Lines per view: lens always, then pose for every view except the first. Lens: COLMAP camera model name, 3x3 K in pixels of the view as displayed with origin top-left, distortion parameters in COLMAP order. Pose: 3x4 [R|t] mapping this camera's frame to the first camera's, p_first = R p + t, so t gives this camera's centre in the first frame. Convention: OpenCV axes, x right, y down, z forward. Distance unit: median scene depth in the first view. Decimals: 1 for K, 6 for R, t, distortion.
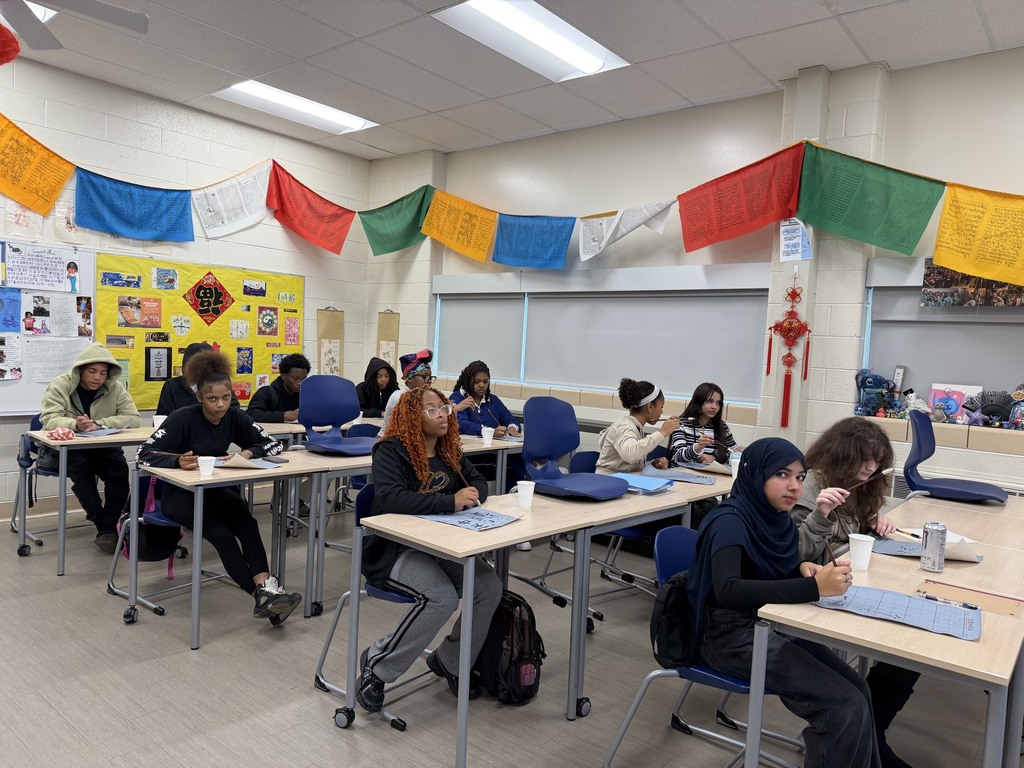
lens RADIAL K [[713.9, 0, 513.4], [0, 713.9, 380.5], [0, 0, 1]] dist [-0.007462, -0.012171]
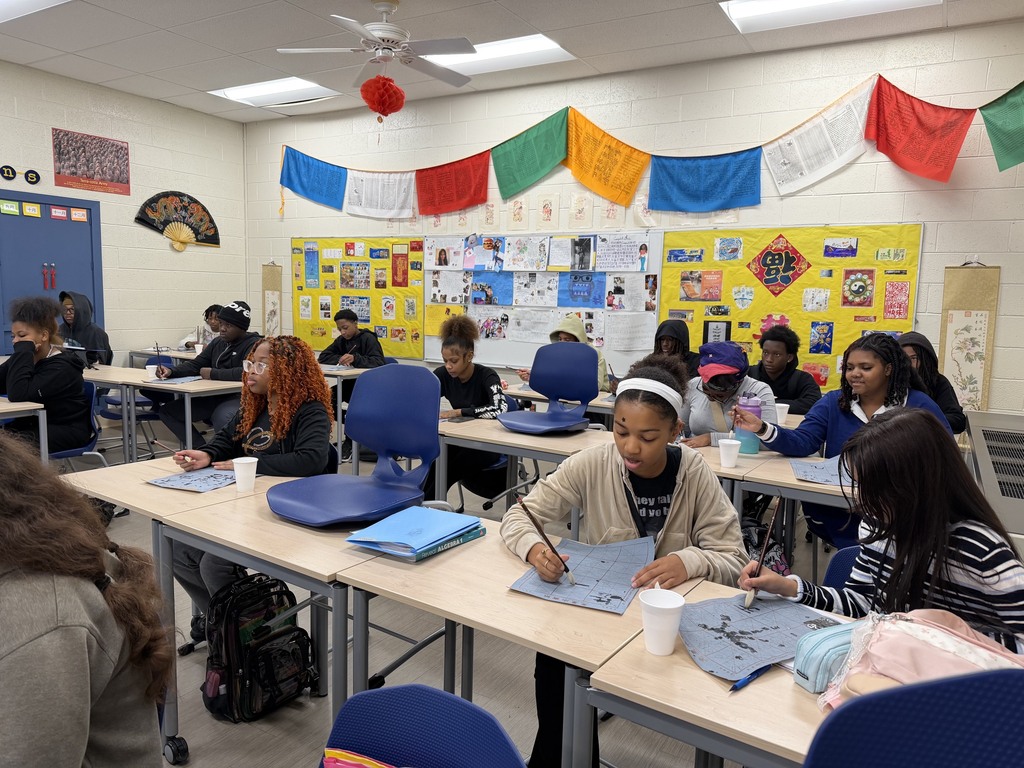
lens RADIAL K [[713.9, 0, 512.3], [0, 713.9, 389.5], [0, 0, 1]] dist [-0.007462, -0.012171]
pose [[0.155143, 0.076074, -0.984959, 0.405163], [-0.060506, 0.995891, 0.067388, -0.002633], [0.986037, 0.049141, 0.159109, 0.555510]]
